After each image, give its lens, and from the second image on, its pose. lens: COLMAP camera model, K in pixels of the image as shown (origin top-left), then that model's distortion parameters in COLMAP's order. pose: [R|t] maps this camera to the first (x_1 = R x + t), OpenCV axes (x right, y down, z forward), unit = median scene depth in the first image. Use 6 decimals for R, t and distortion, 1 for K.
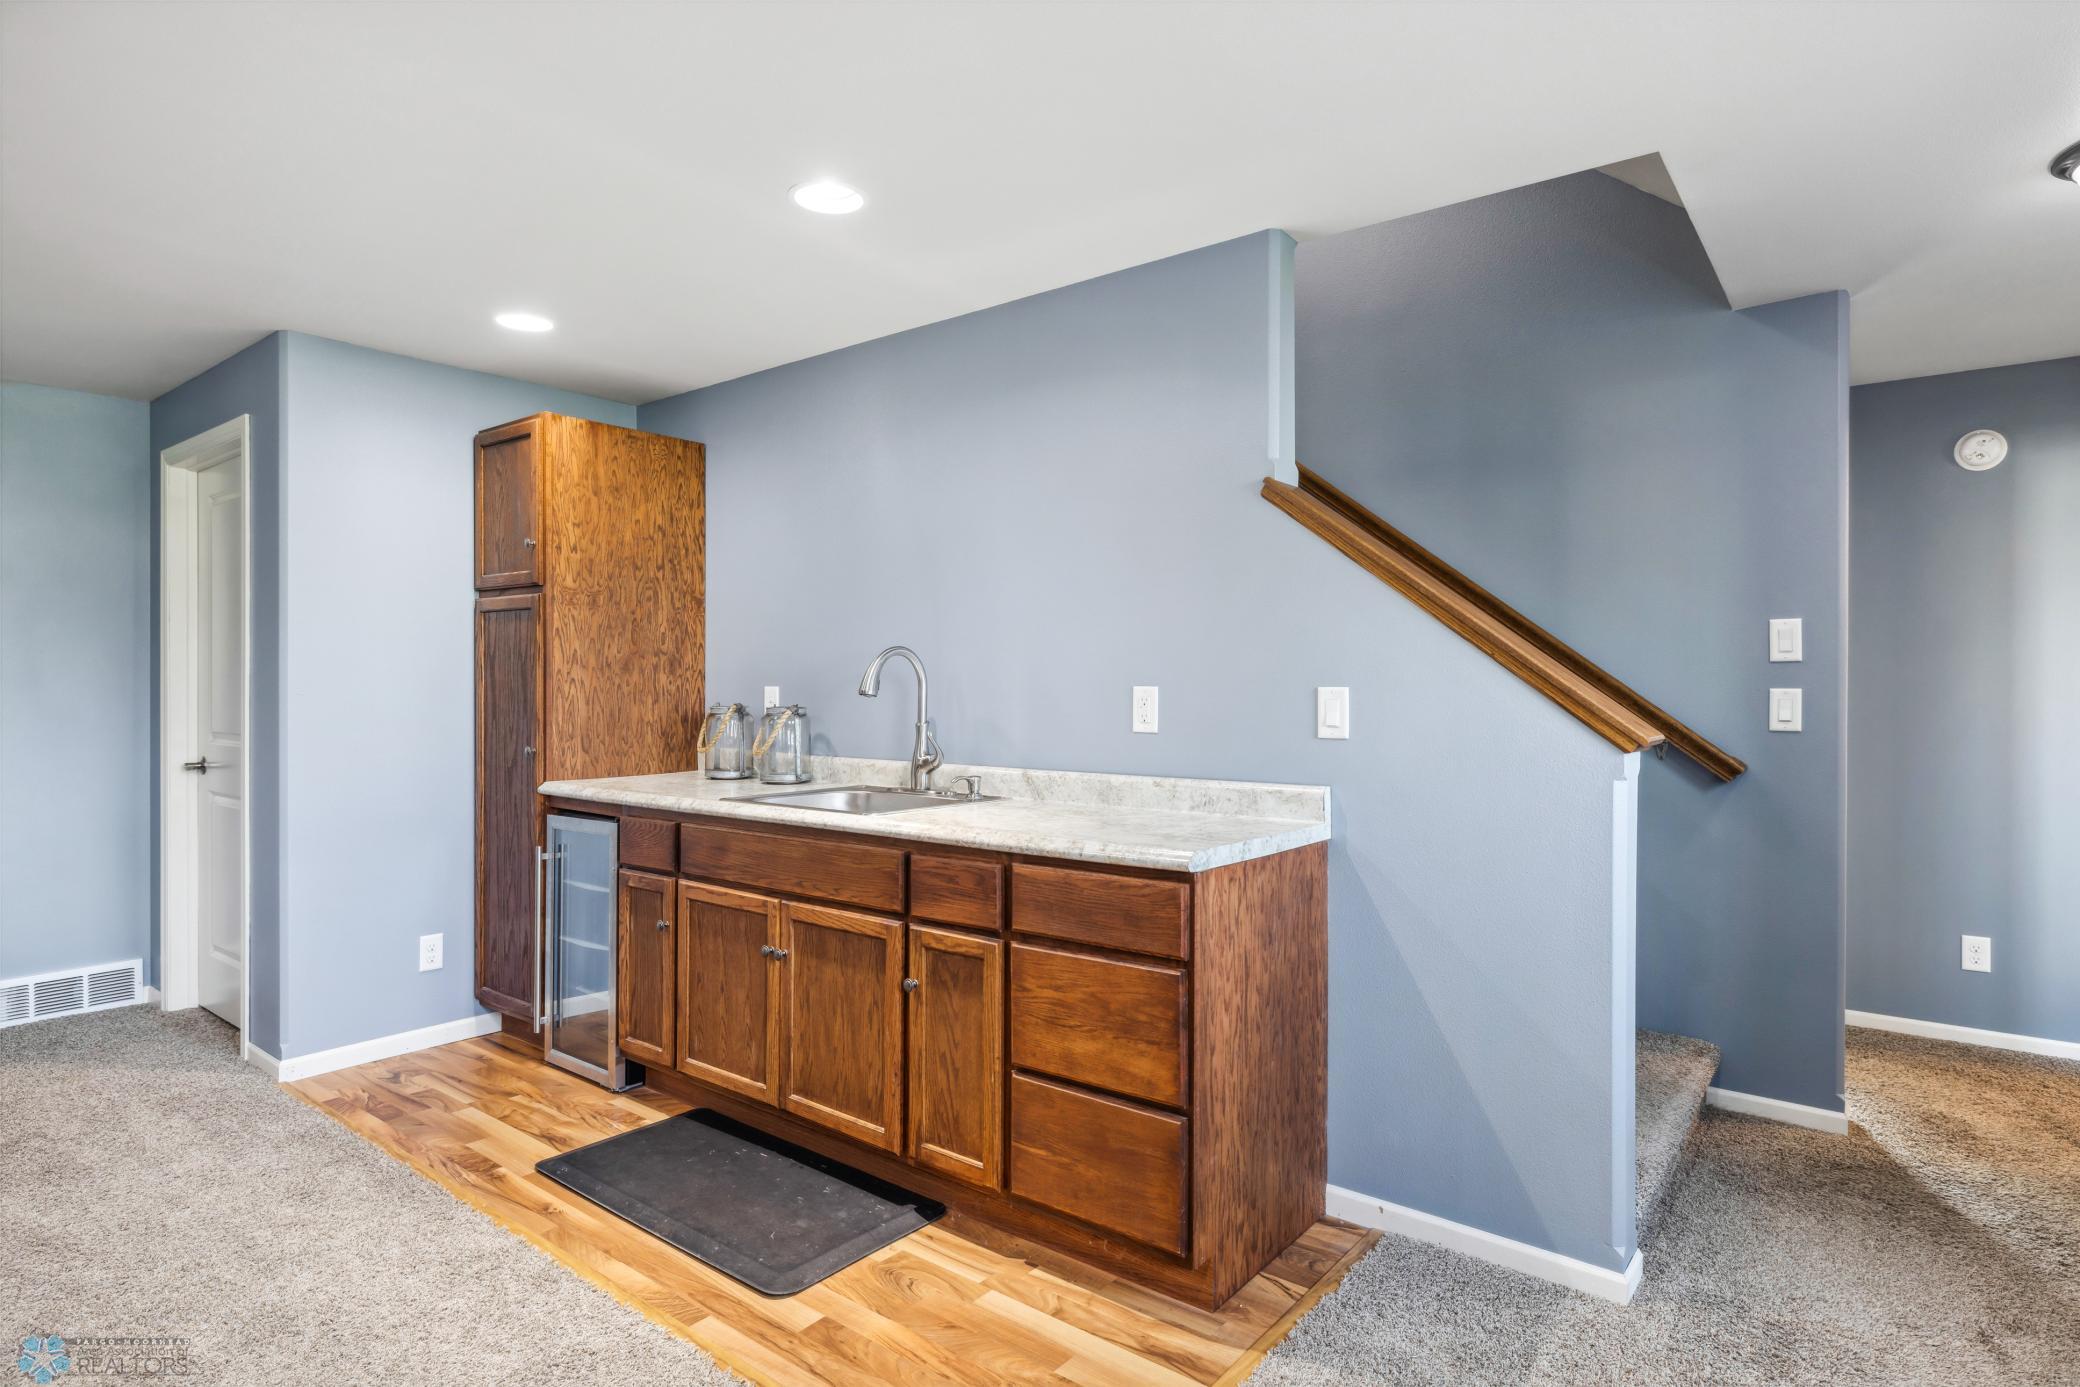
lens RADIAL K [[1119.1, 0, 1040.0], [0, 1119.1, 693.5], [0, 0, 1]] dist [-0.000868, -0.000199]
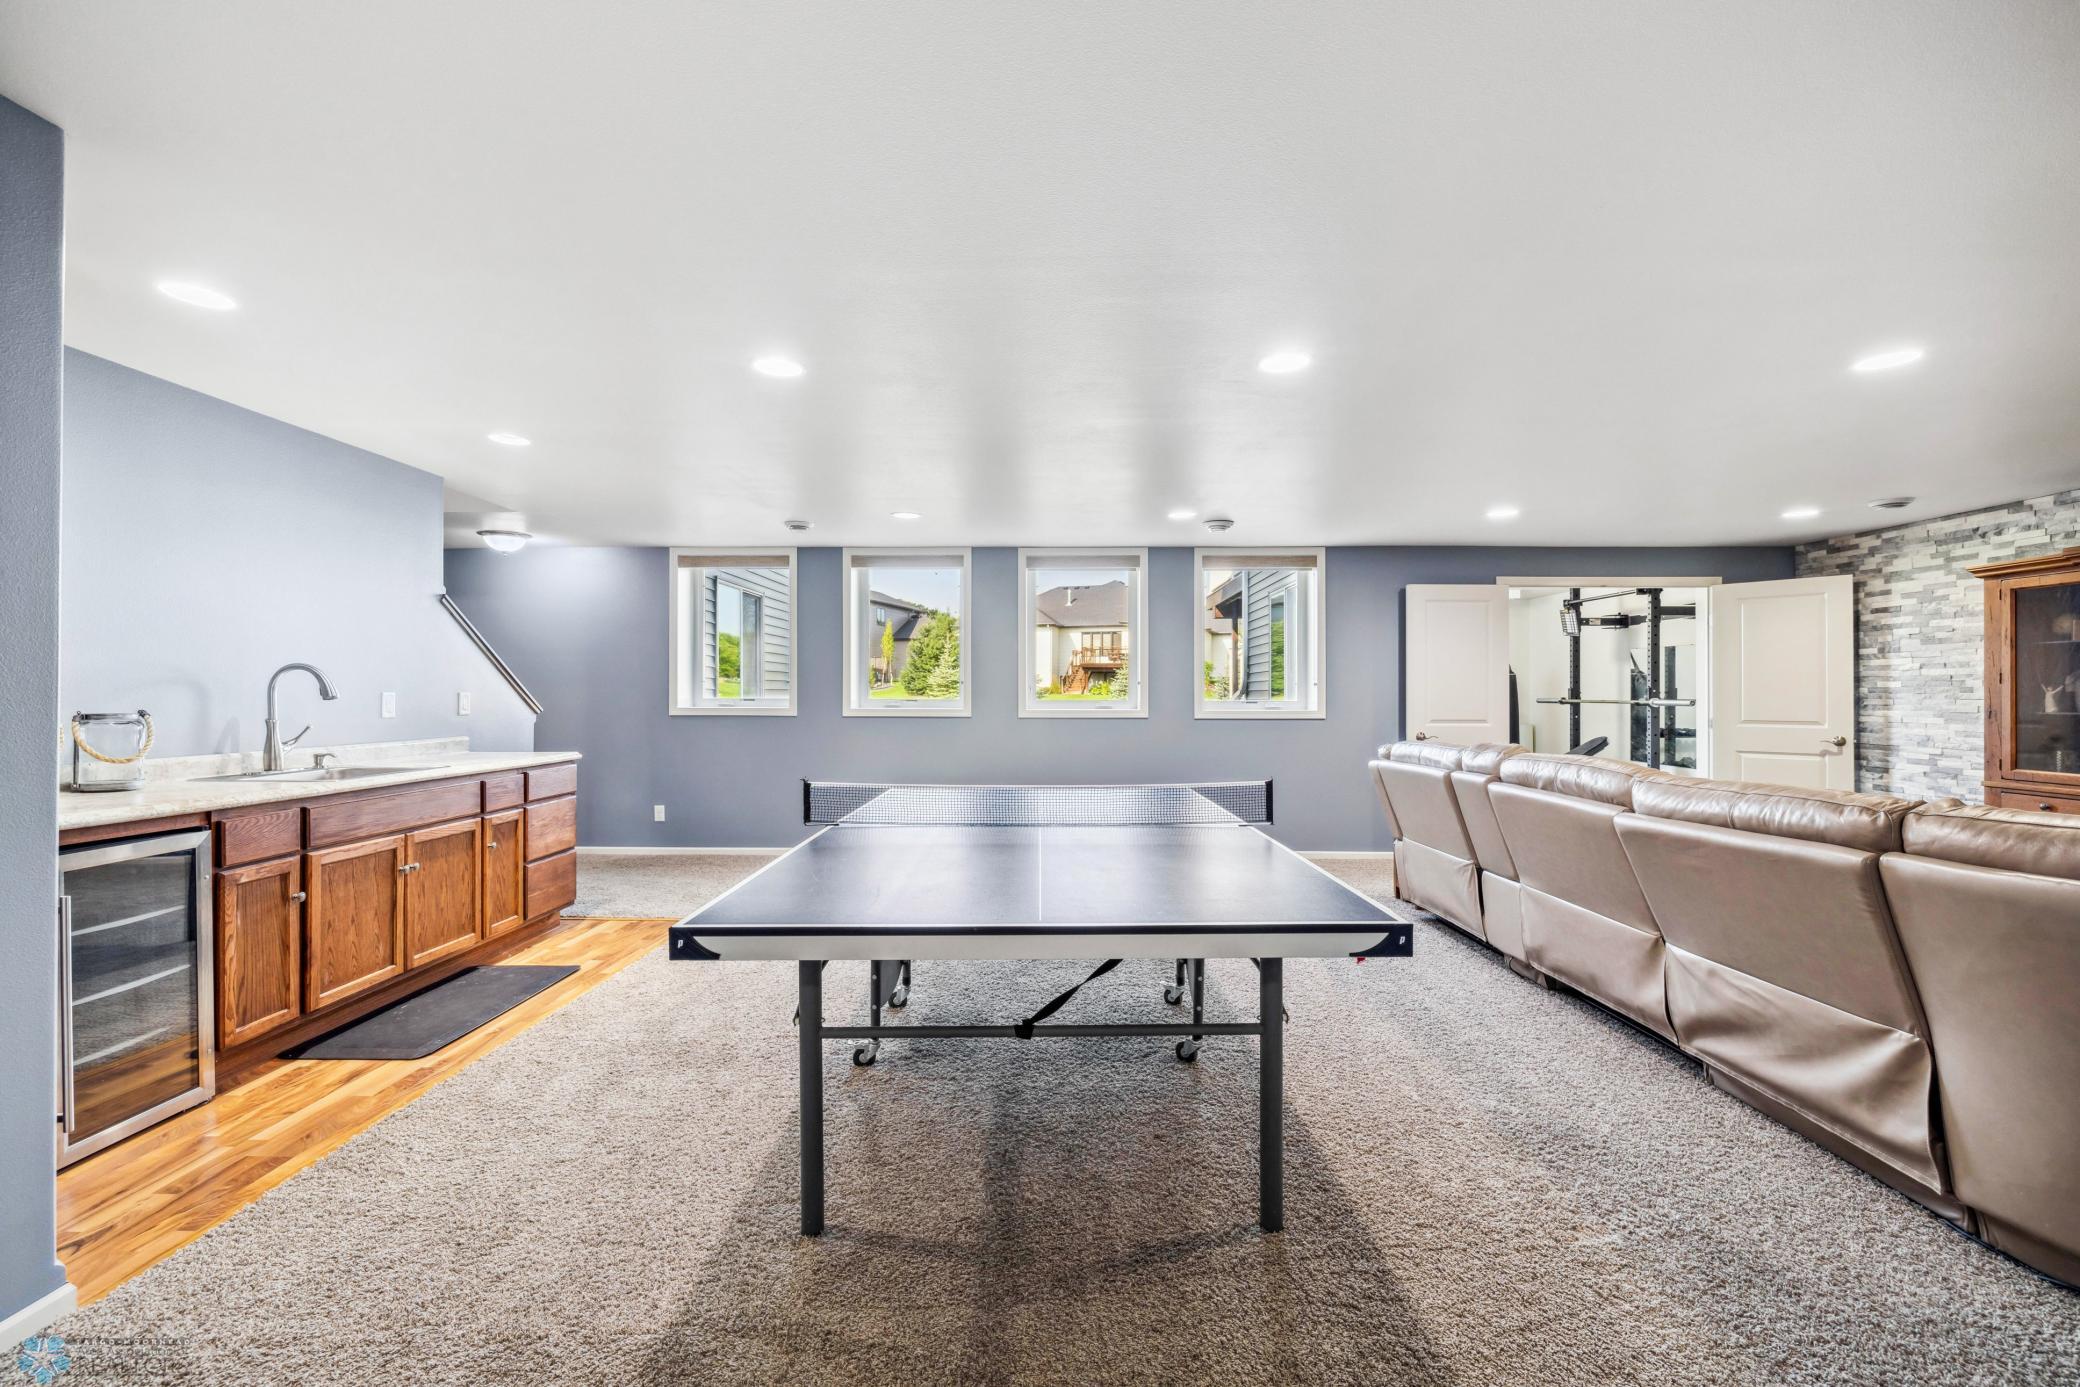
lens RADIAL K [[865.1, 0, 1034.7], [0, 865.1, 687.7], [0, 0, 1]] dist [-0.002560, -0.000240]
pose [[-0.601506, 0.002971, 0.798863, -1.646744], [0.002052, 0.999996, -0.002174, -0.008717], [-0.798866, 0.000331, -0.601509, 1.003456]]
